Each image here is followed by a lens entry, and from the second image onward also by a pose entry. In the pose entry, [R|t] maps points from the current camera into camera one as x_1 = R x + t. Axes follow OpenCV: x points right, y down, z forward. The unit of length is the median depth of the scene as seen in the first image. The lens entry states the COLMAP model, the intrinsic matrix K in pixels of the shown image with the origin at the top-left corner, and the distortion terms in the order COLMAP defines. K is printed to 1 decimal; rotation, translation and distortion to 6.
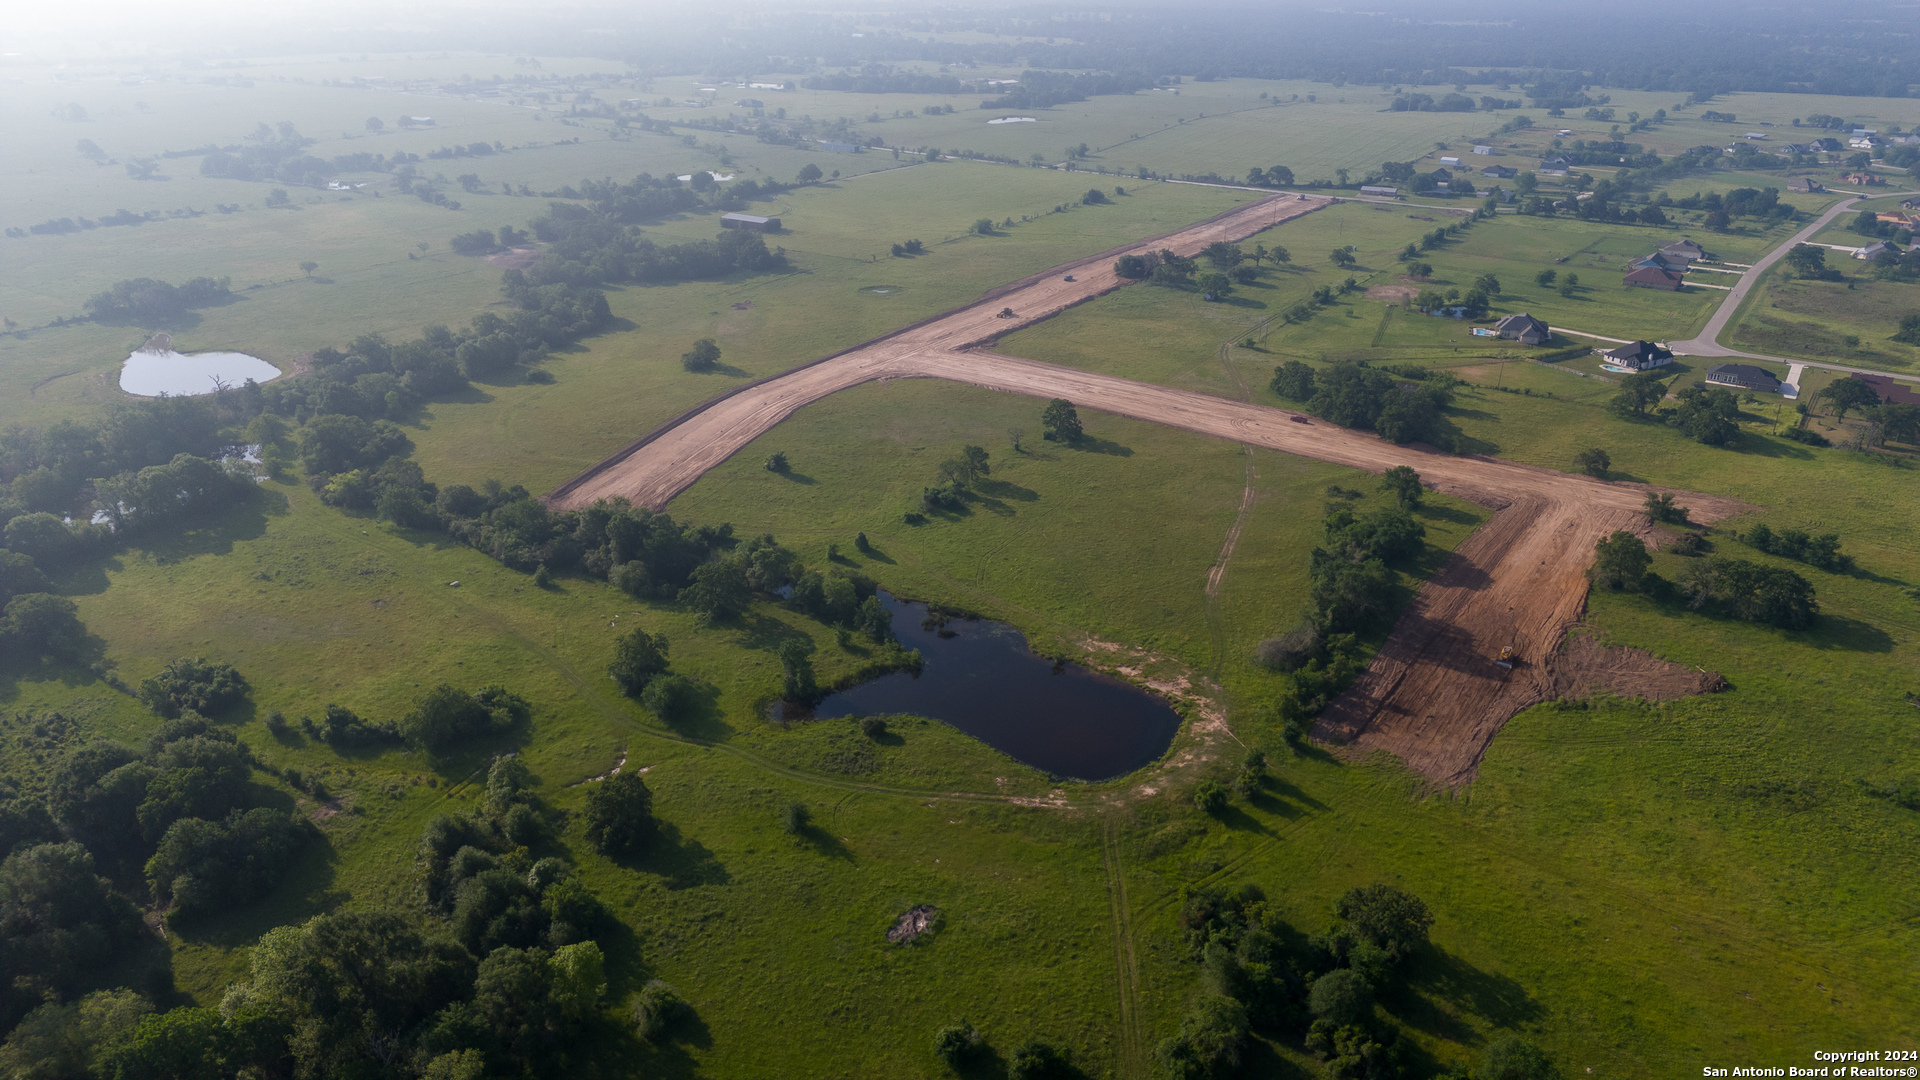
lens RADIAL K [[1323.5, 0, 961.1], [0, 1323.5, 557.9], [0, 0, 1]] dist [0.074856, -0.073043]
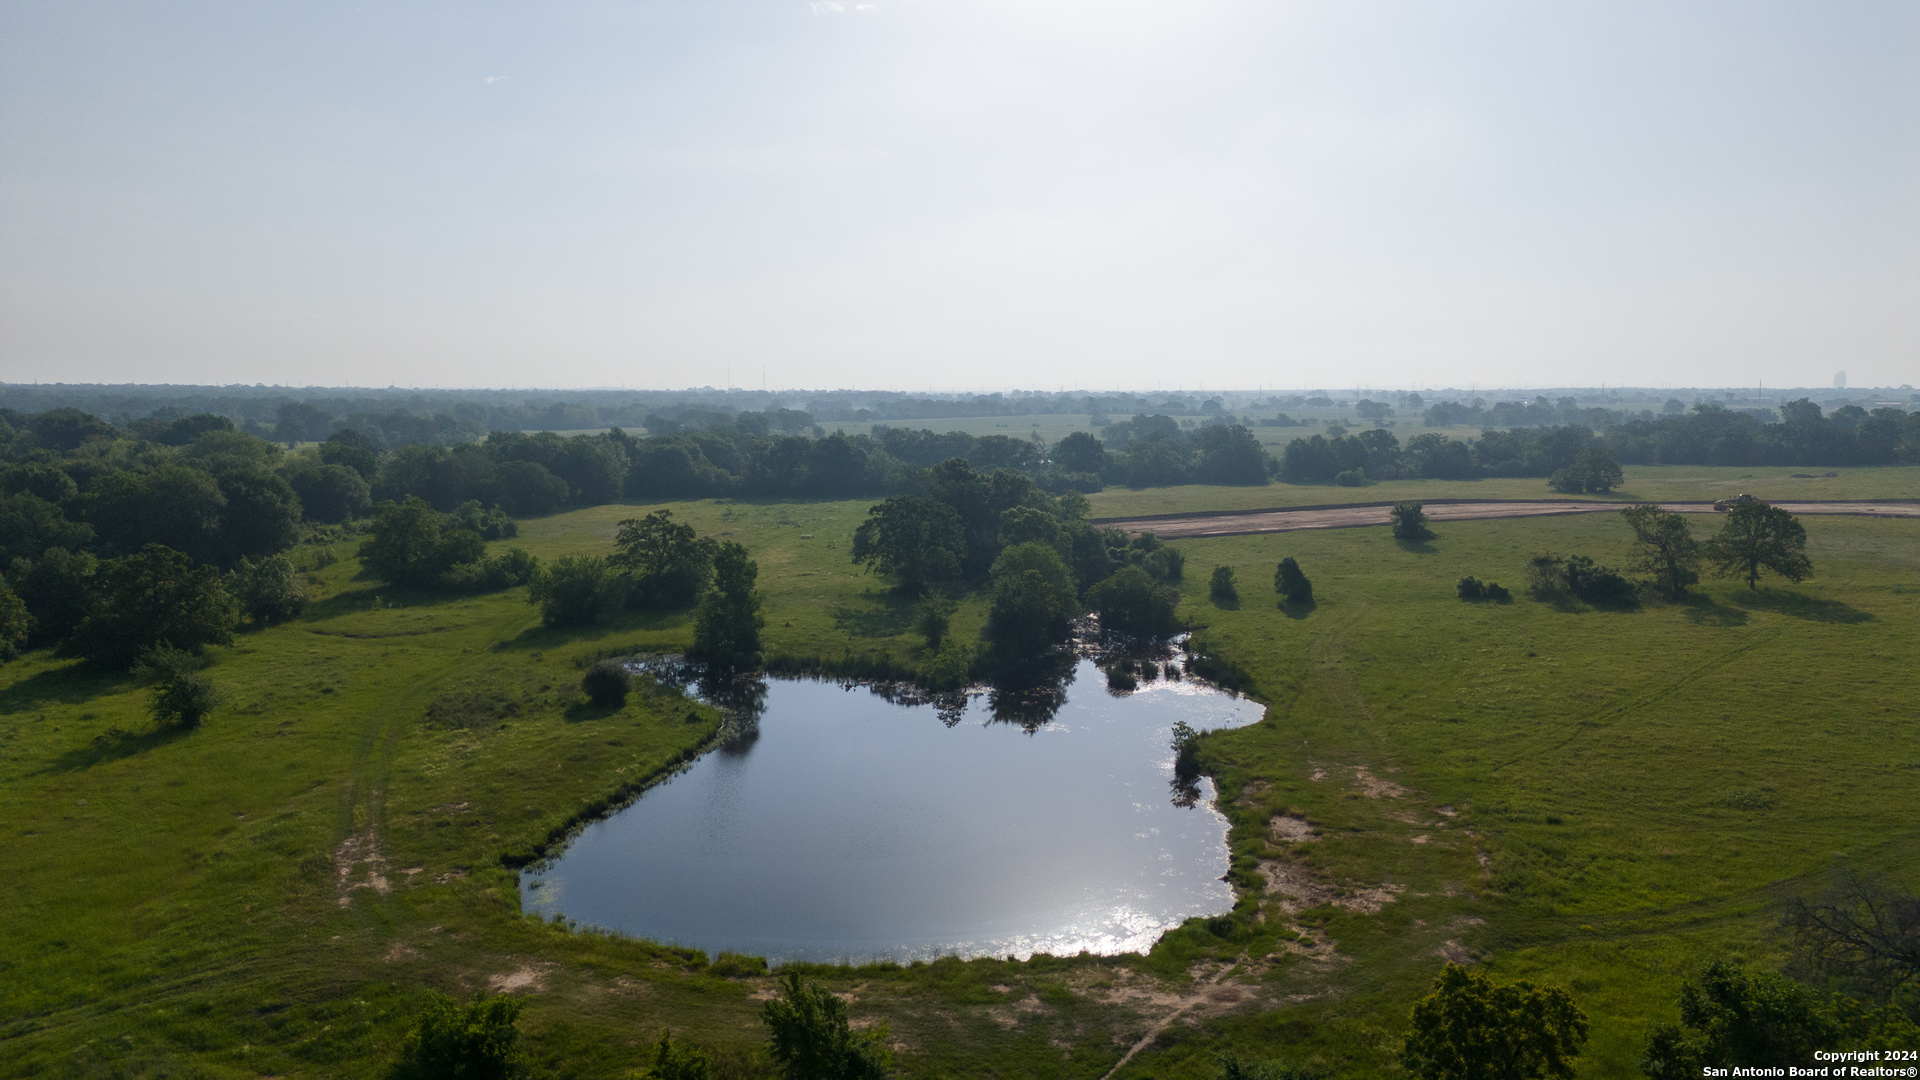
lens RADIAL K [[1323.5, 0, 961.1], [0, 1323.5, 557.9], [0, 0, 1]] dist [0.074856, -0.073043]
pose [[0.505038, 0.095139, -0.857838, 0.266010], [-0.351223, 0.930546, -0.103574, 0.069725], [0.788403, 0.353601, 0.503376, 0.628405]]
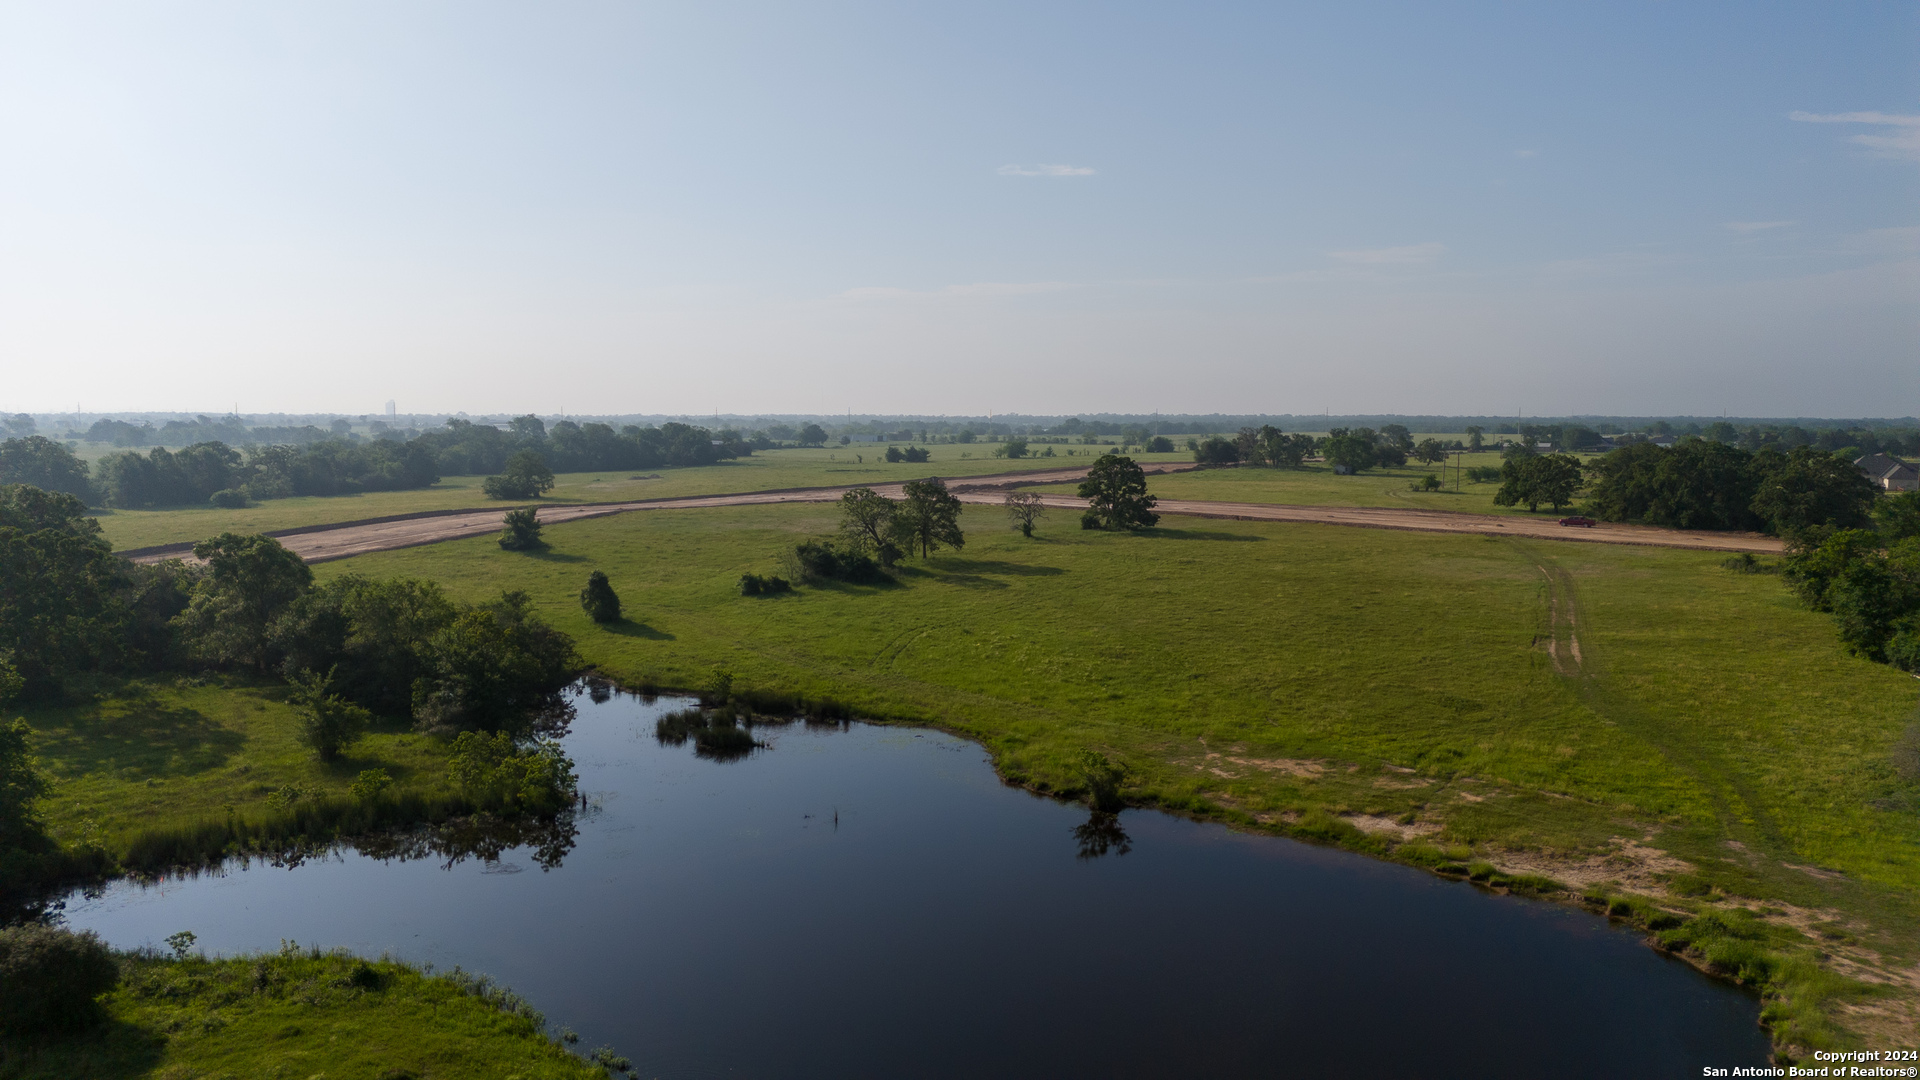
lens RADIAL K [[1323.5, 0, 961.1], [0, 1323.5, 557.9], [0, 0, 1]] dist [0.074856, -0.073043]
pose [[0.998673, -0.005108, -0.051253, 0.048650], [-0.011491, 0.947892, -0.318383, 0.095530], [0.050208, 0.318550, 0.946576, 0.603420]]
